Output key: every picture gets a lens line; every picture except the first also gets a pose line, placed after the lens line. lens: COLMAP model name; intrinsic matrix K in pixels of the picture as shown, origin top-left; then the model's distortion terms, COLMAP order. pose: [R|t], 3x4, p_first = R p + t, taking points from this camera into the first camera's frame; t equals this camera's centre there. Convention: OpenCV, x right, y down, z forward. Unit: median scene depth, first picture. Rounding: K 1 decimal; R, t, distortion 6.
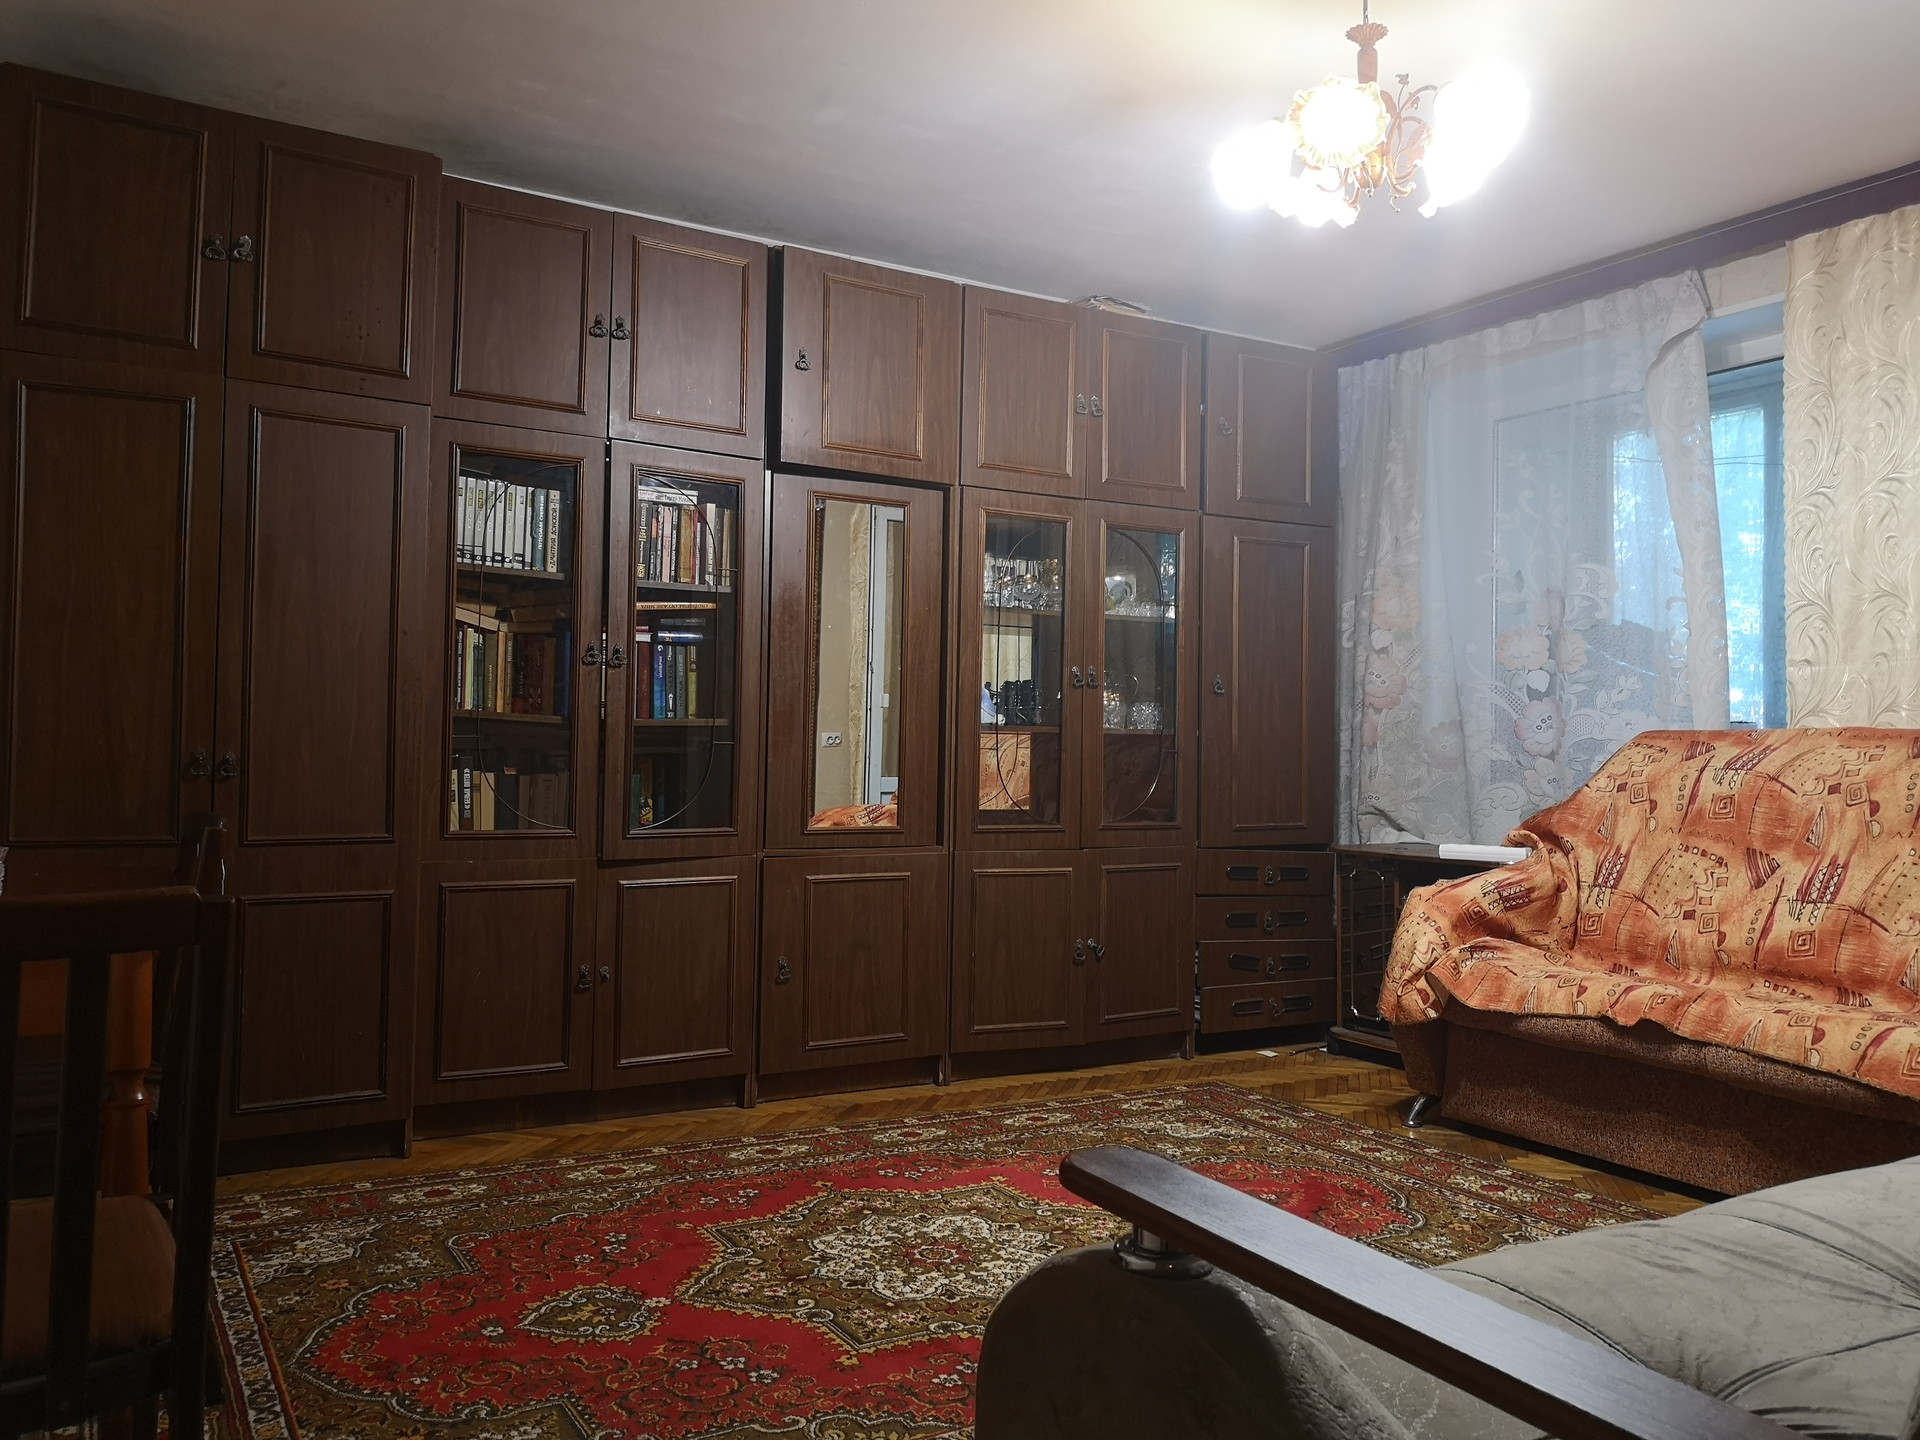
lens RADIAL K [[1471.0, 0, 953.7], [0, 1471.0, 725.2], [0, 0, 1]] dist [0.011403, 0.001314]
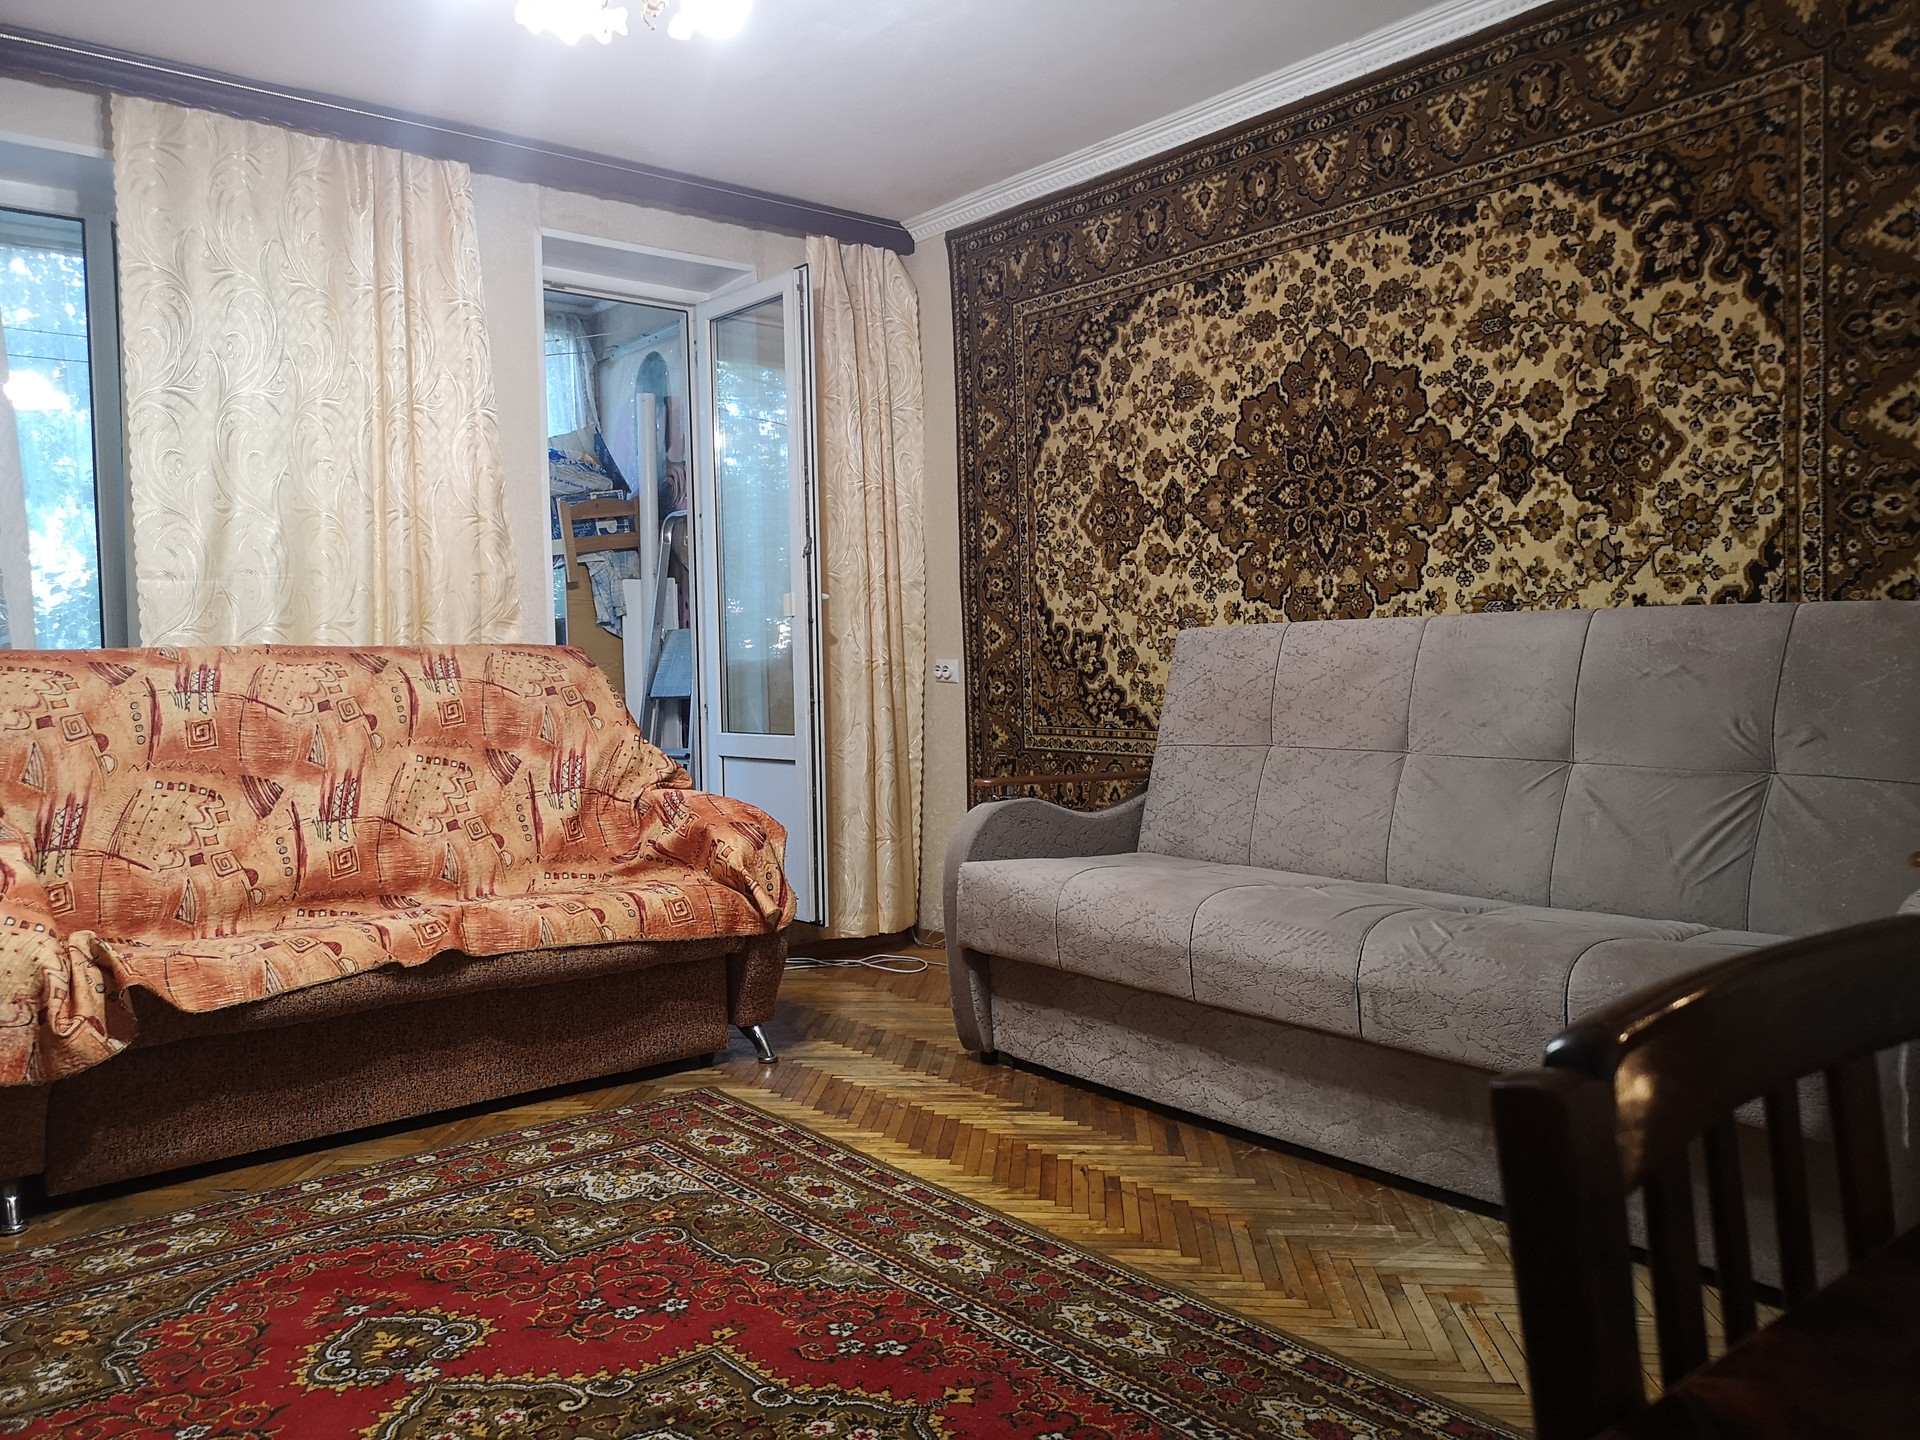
lens RADIAL K [[1471.0, 0, 954.1], [0, 1471.0, 709.3], [0, 0, 1]] dist [0.011403, 0.001314]
pose [[-0.154947, -0.043742, 0.986954, -0.453853], [0.005740, 0.998963, 0.045176, 0.002730], [-0.987906, 0.012665, -0.154535, 0.727735]]
